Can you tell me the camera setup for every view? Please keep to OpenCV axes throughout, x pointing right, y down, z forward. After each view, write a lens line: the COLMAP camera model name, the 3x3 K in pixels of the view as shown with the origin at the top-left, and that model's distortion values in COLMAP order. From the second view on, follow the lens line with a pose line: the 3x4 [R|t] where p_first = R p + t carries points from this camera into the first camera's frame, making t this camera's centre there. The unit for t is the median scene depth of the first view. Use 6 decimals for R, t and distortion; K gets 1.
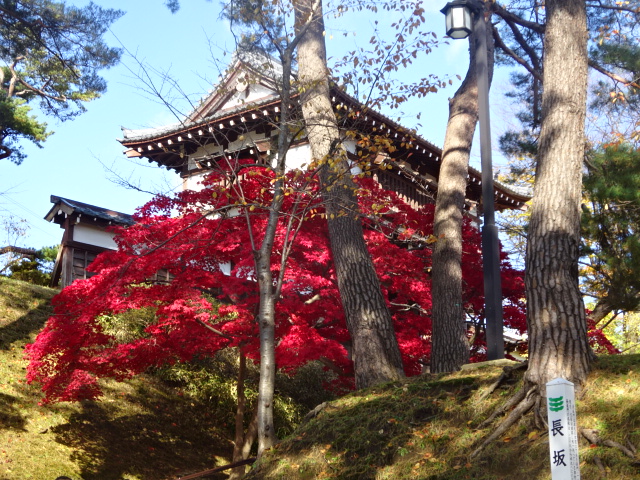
lens RADIAL K [[1078.5, 0, 319.9], [0, 1078.5, 241.2], [0, 0, 1]] dist [-0.064351, 0.000000]
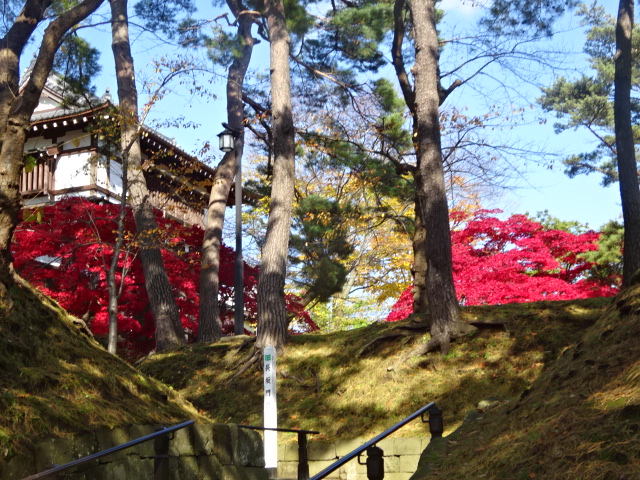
lens RADIAL K [[1089.8, 0, 319.4], [0, 1089.8, 240.3], [0, 0, 1]] dist [-0.031177, 0.000000]
pose [[0.968779, 0.042529, 0.244251, -0.177332], [-0.050969, 0.998298, 0.028335, -0.120150], [-0.242630, -0.039900, 0.969298, -0.894867]]
